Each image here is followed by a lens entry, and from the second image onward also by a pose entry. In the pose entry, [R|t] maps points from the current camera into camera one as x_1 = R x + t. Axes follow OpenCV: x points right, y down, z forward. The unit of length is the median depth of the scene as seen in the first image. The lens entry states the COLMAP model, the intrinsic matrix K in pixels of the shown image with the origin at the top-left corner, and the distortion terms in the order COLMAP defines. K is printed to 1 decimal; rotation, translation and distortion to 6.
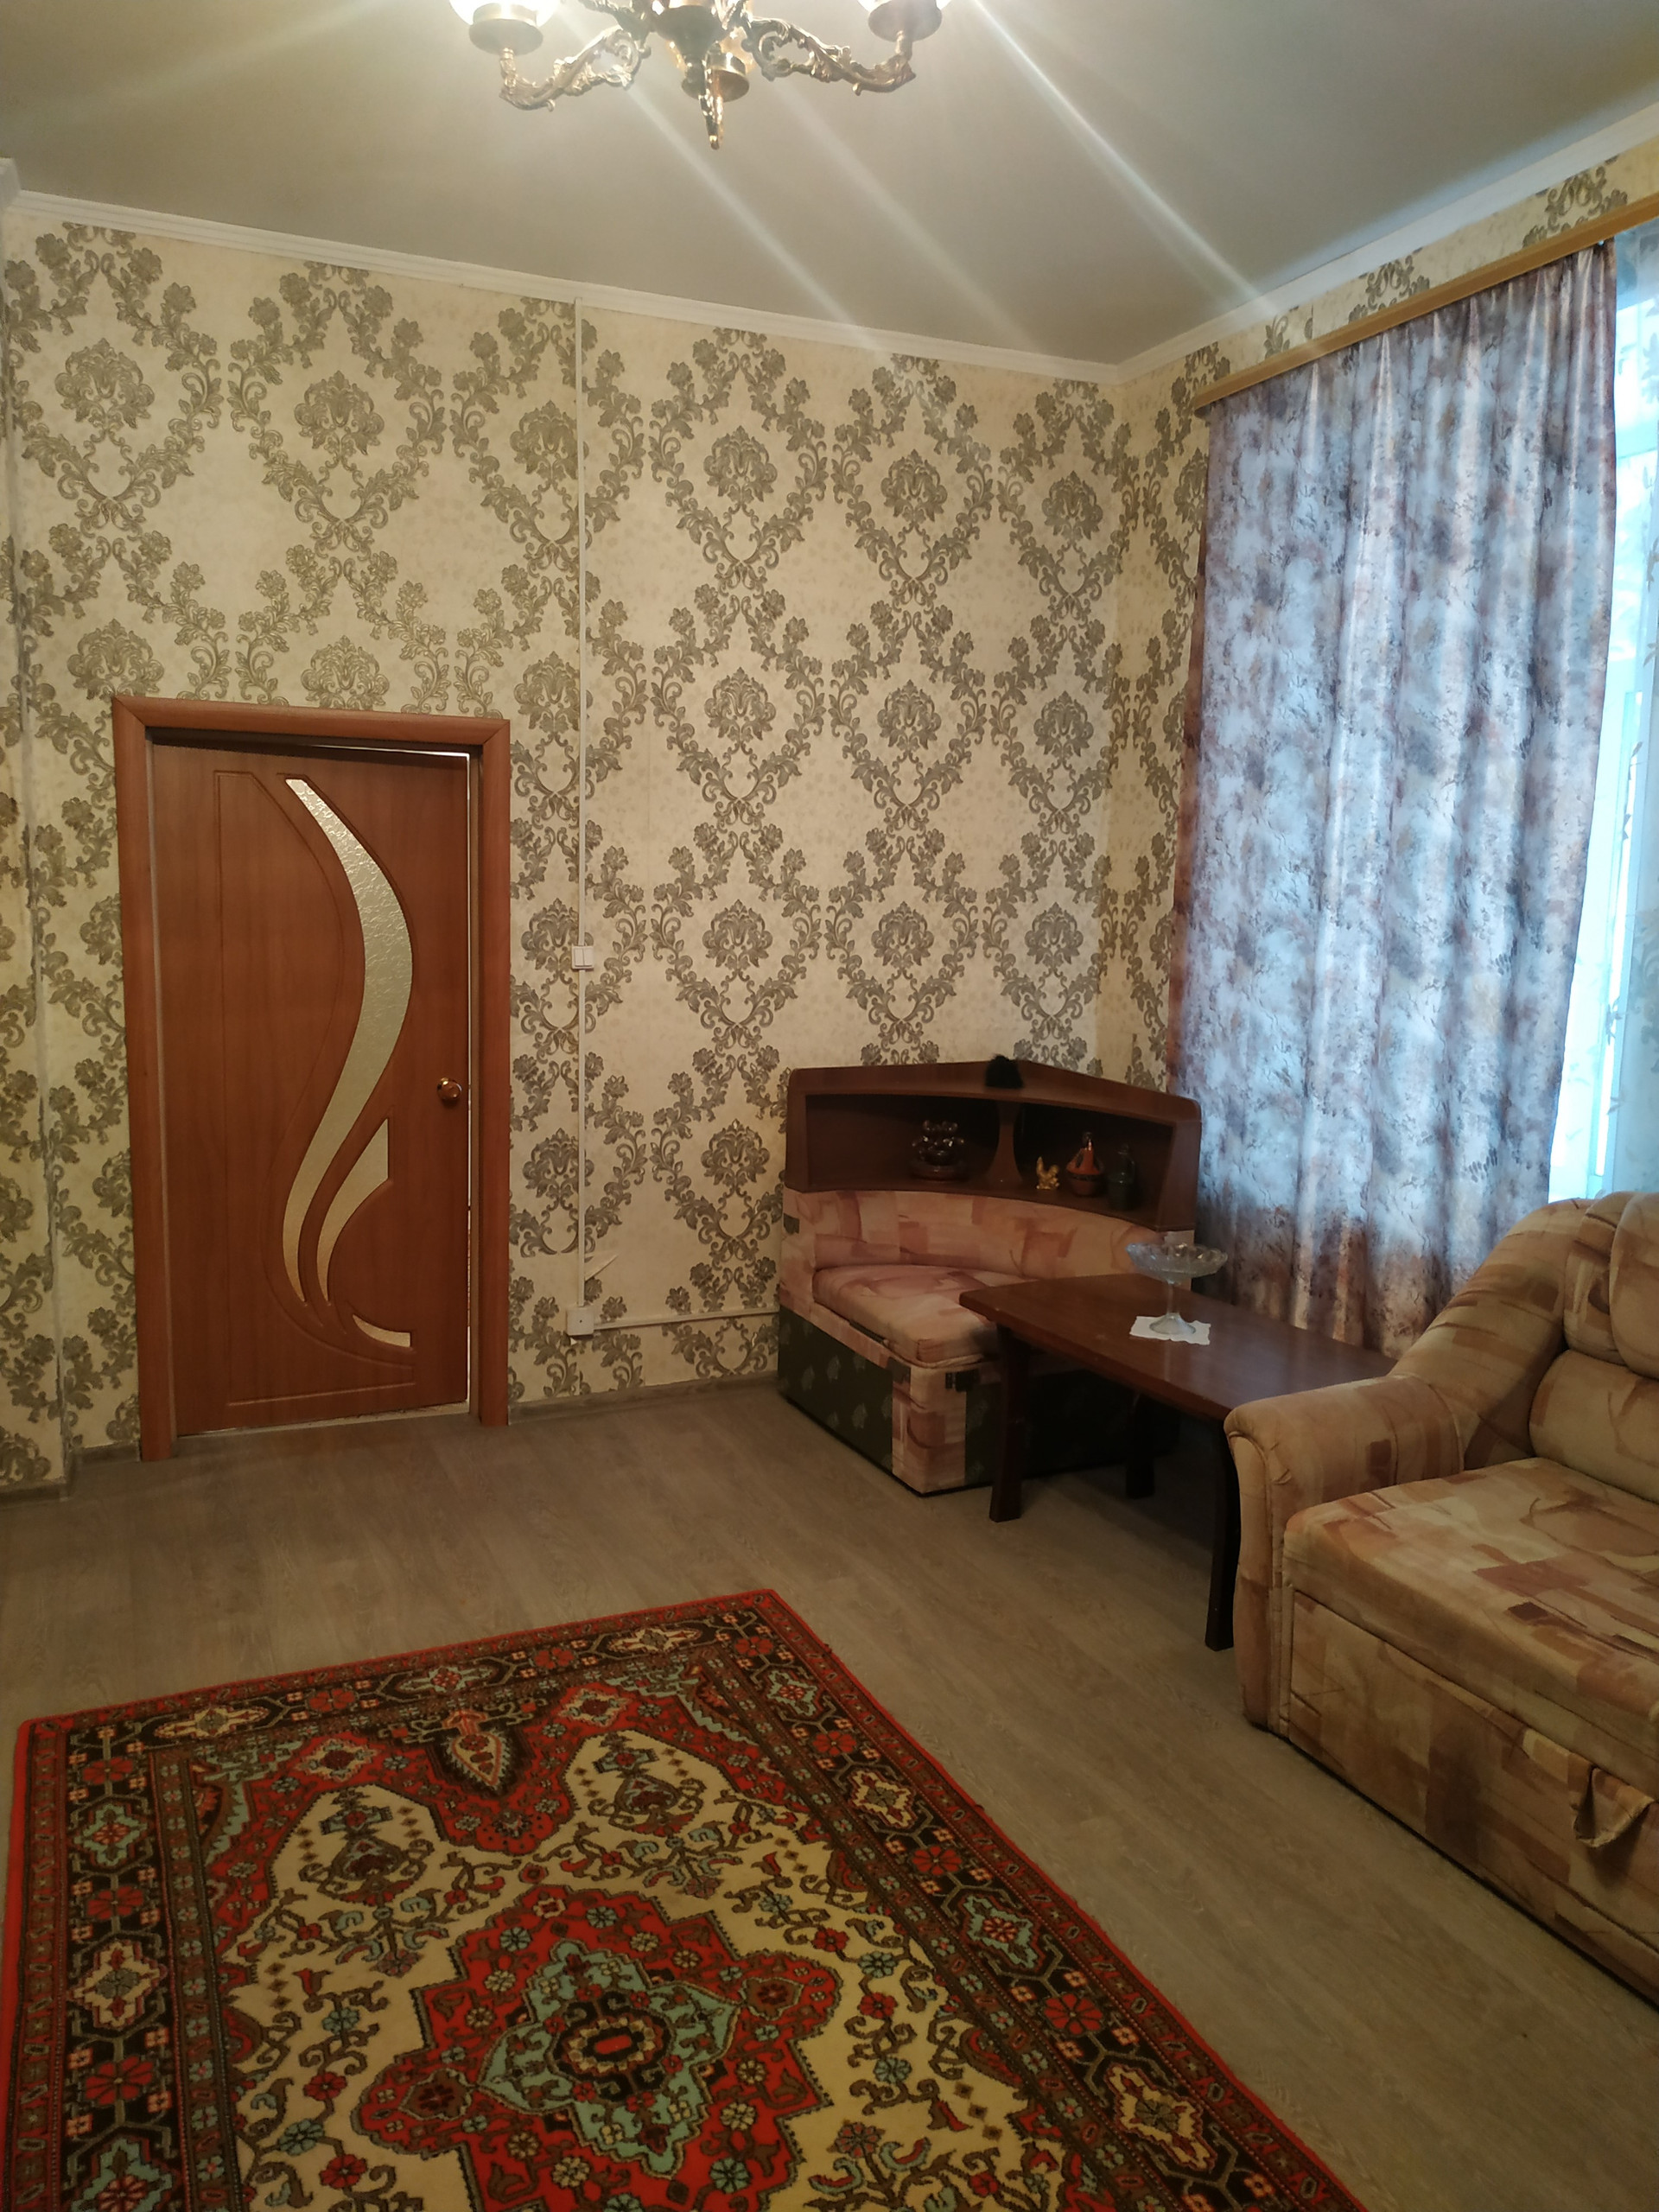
lens RADIAL K [[1660.4, 0, 820.3], [0, 1660.4, 1103.3], [0, 0, 1]] dist [0.012565, 0.001054]
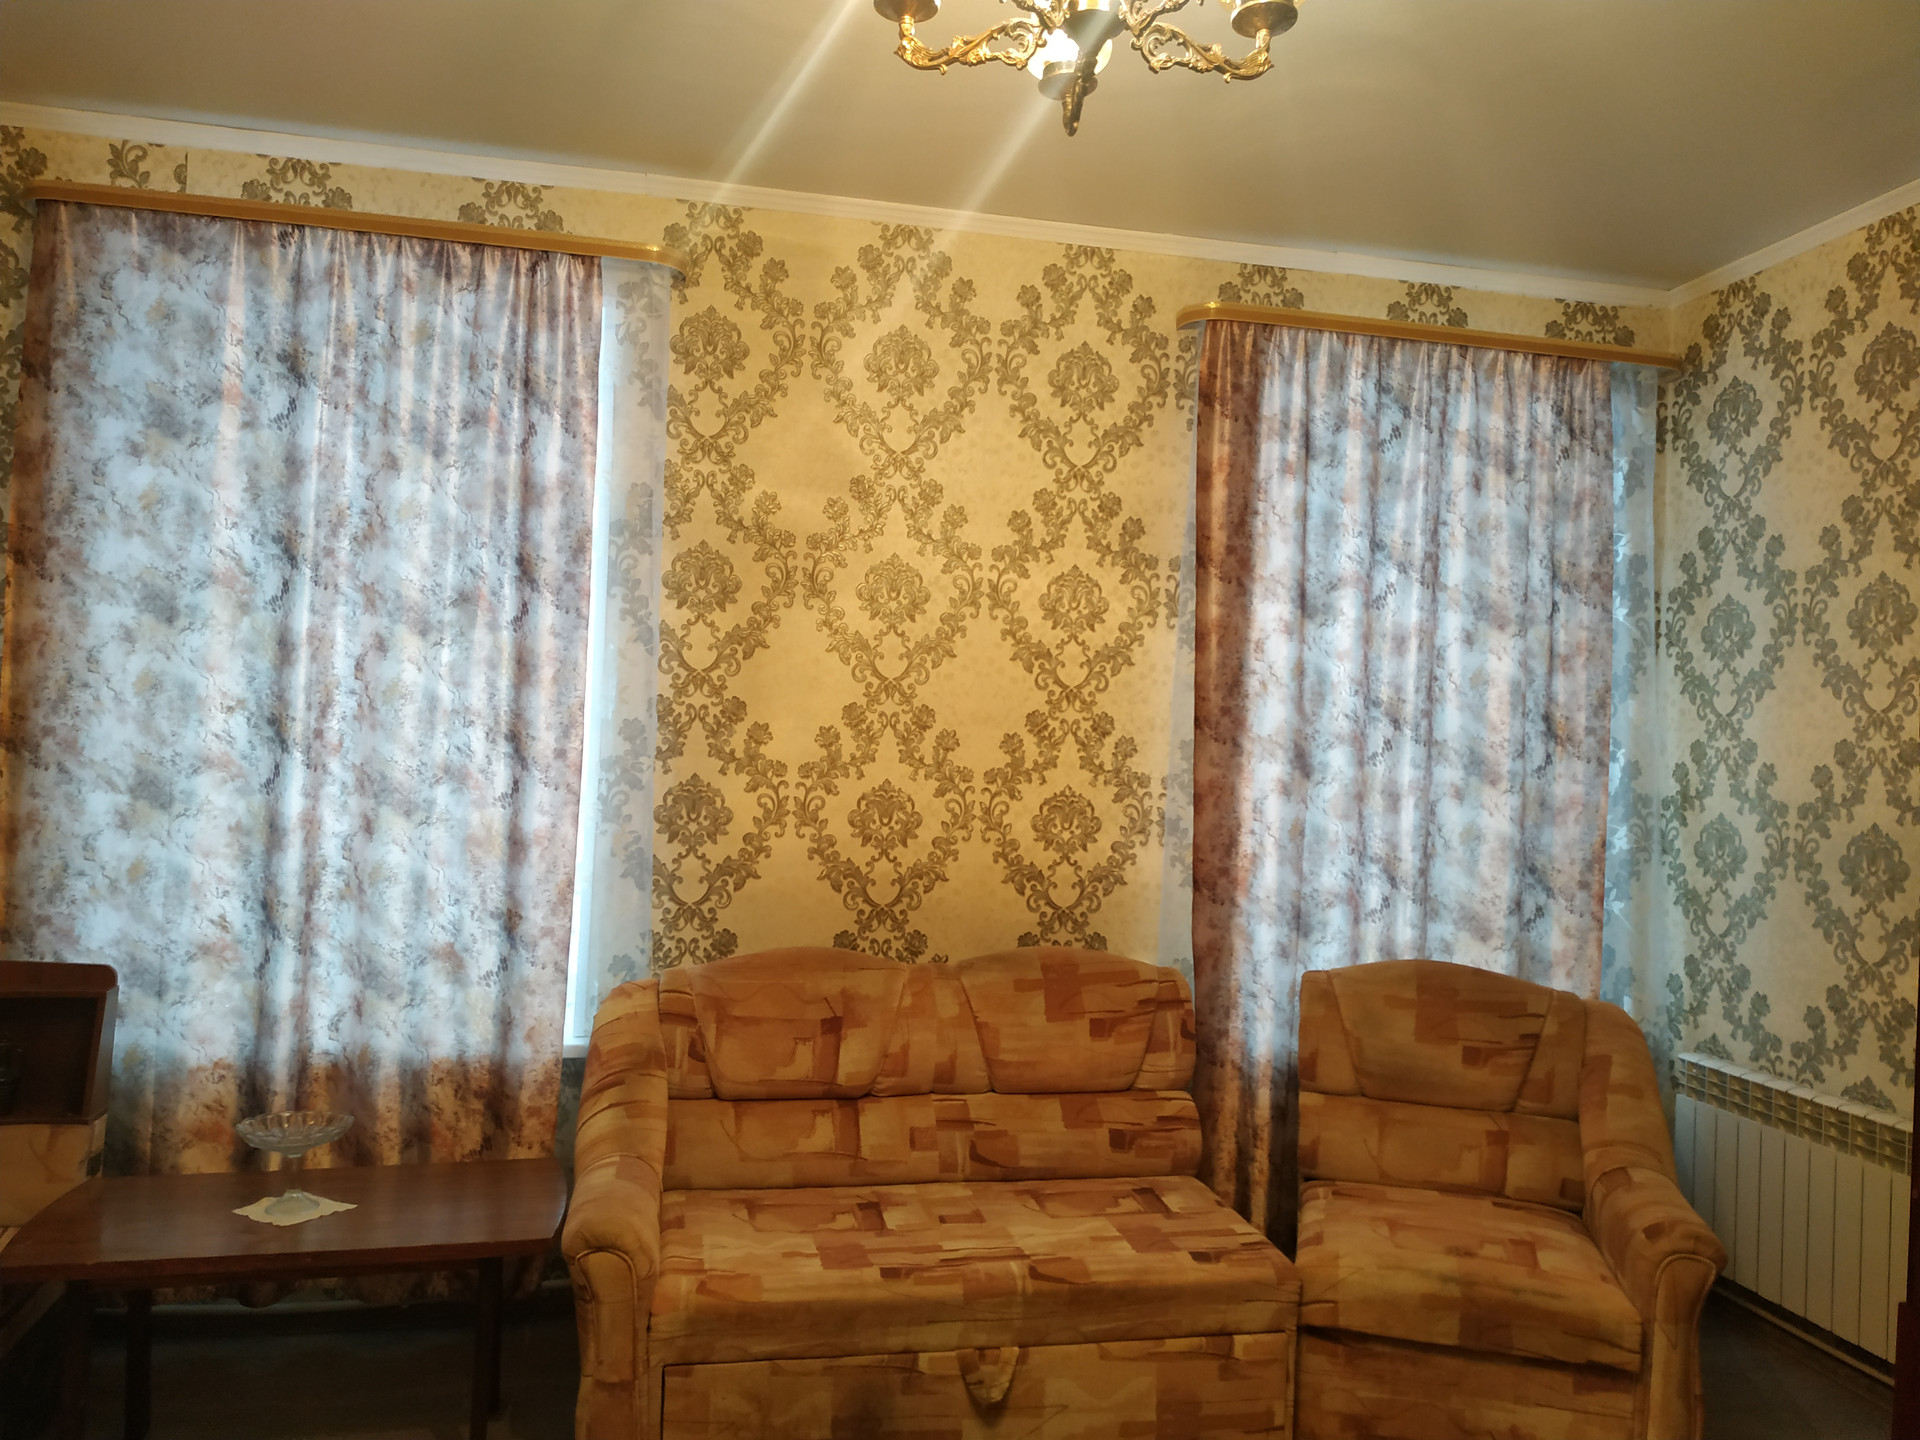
lens RADIAL K [[1401.4, 0, 953.8], [0, 1401.4, 728.1], [0, 0, 1]] dist [0.042863, -0.052644]
pose [[0.216509, 0.009695, 0.976232, -0.668670], [0.097601, 0.994726, -0.031525, -0.095386], [-0.971390, 0.102106, 0.214421, 0.621807]]
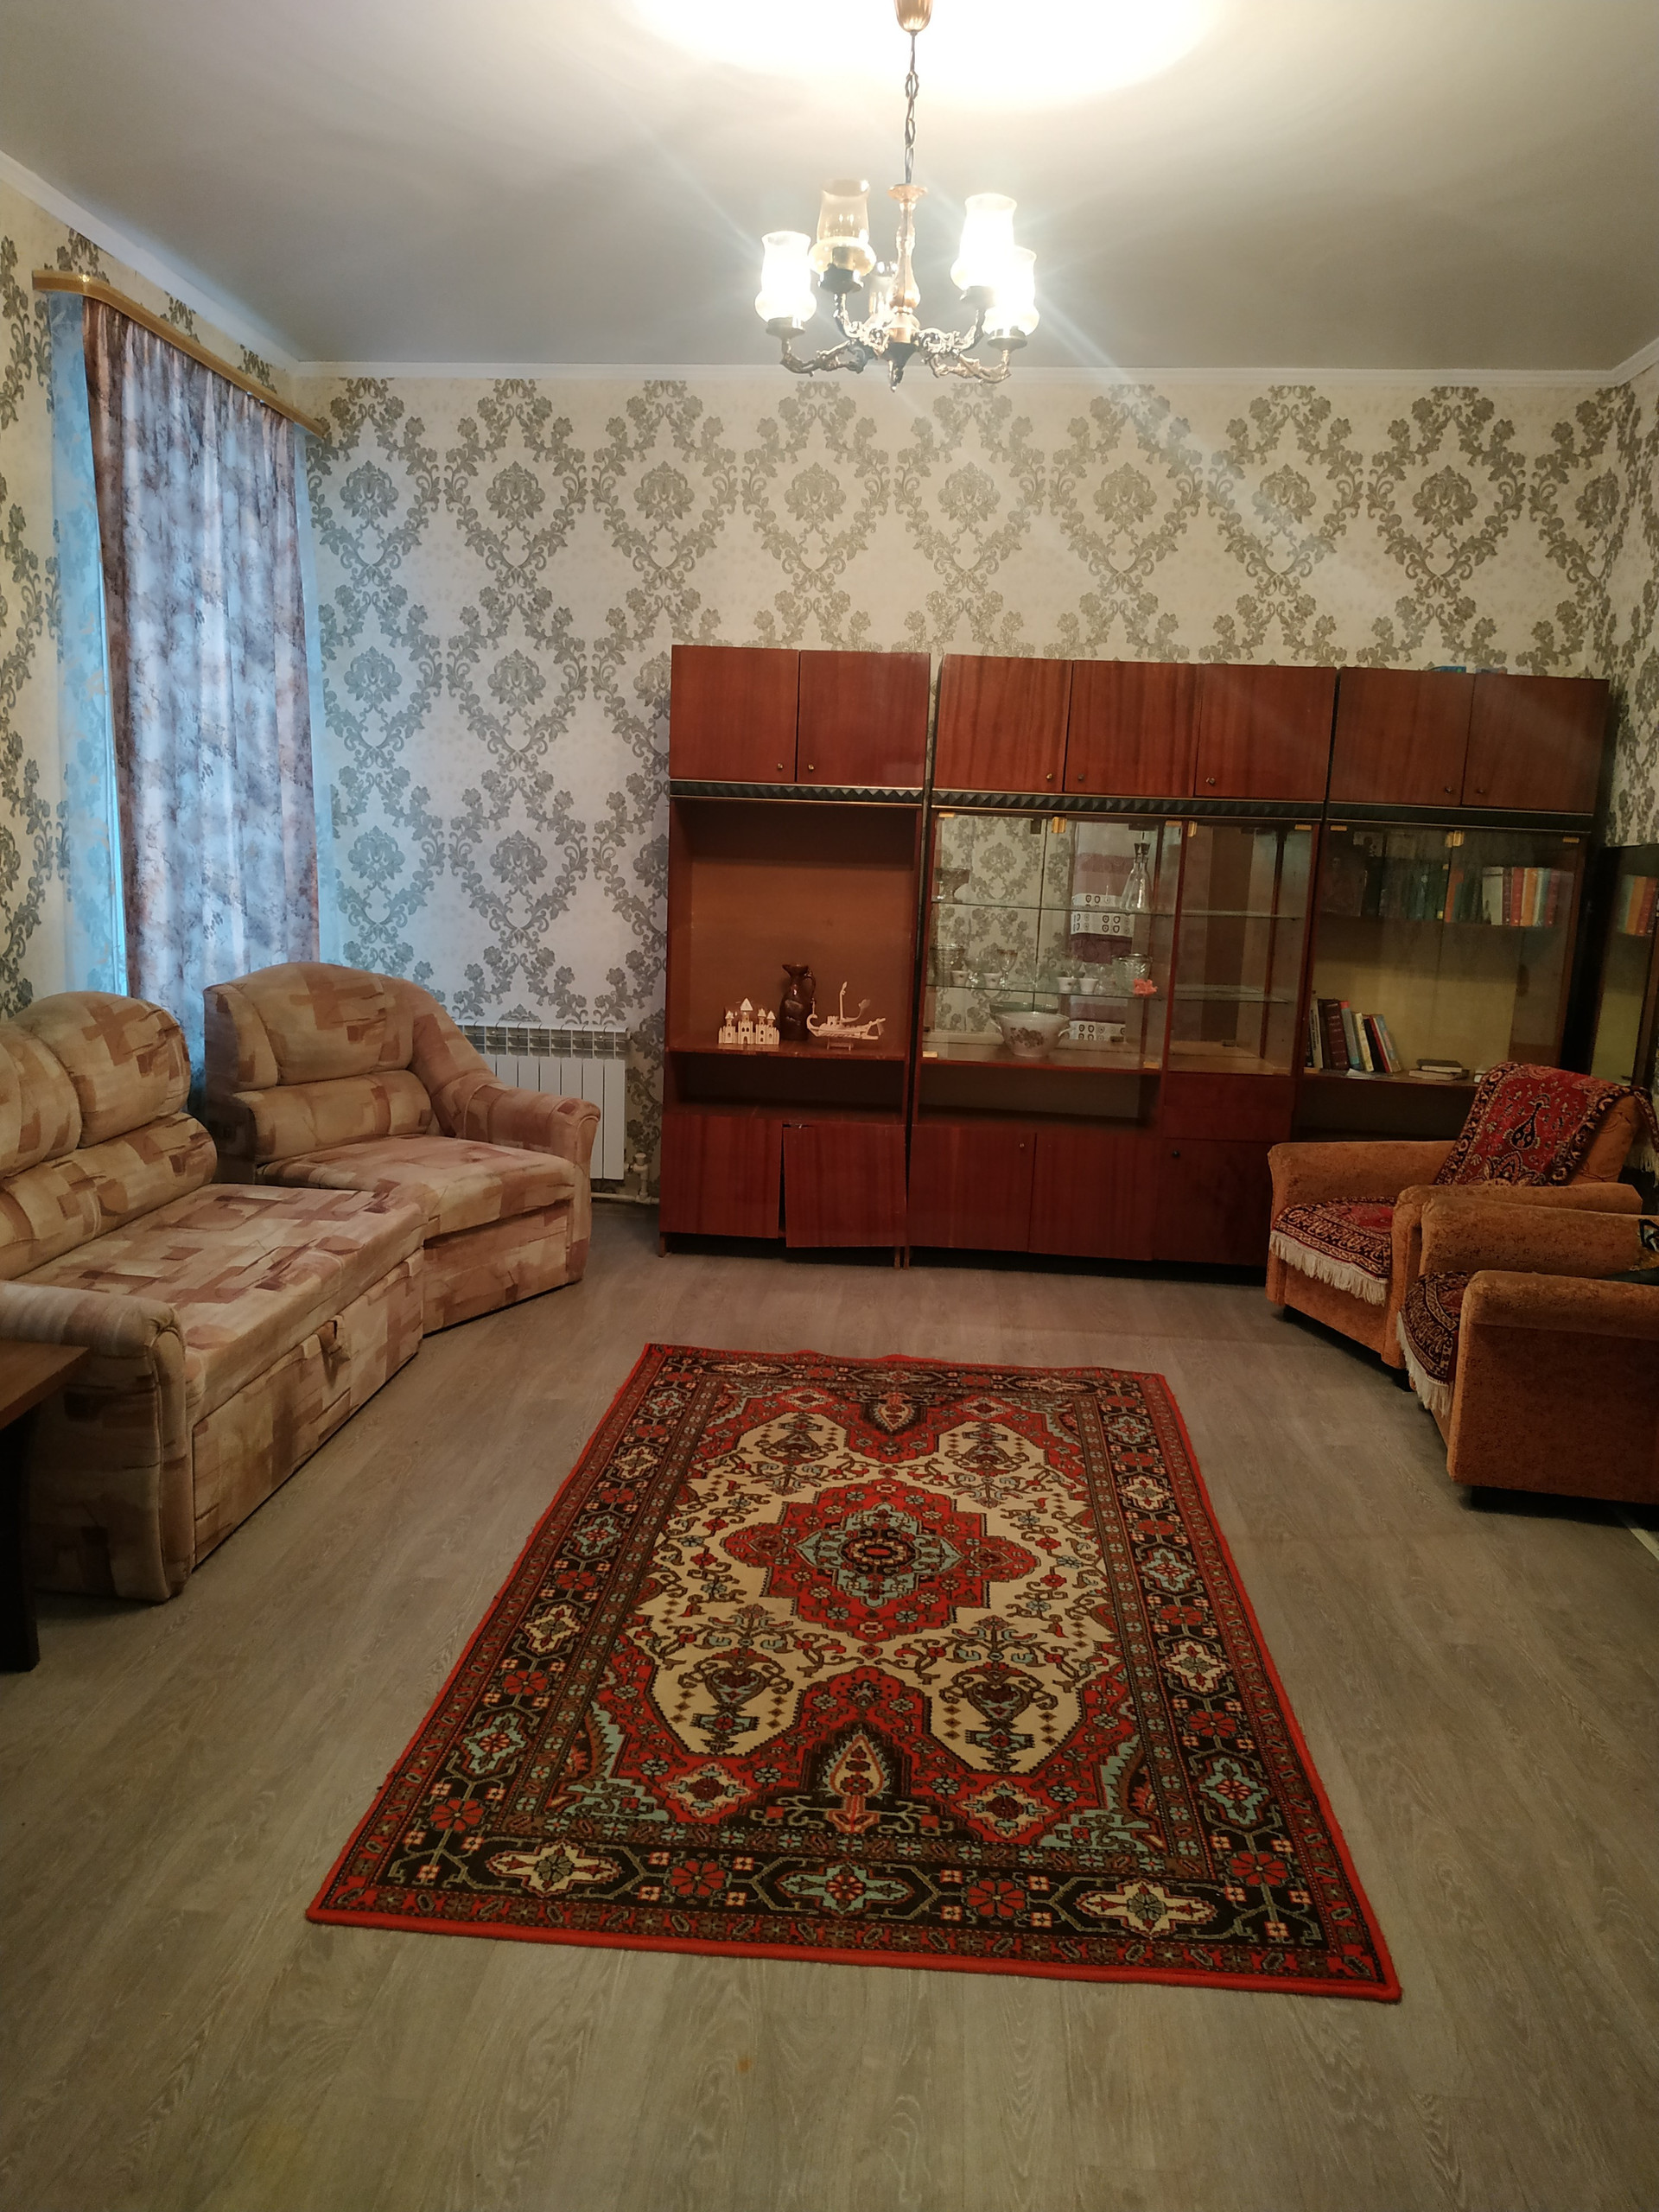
lens RADIAL K [[1614.6, 0, 836.3], [0, 1614.6, 1108.1], [0, 0, 1]] dist [0.042863, -0.052644]
pose [[-0.882703, -0.116746, 0.455199, -0.612979], [0.024560, 0.955865, 0.292780, -0.236651], [-0.469290, 0.269617, -0.840877, 1.824383]]
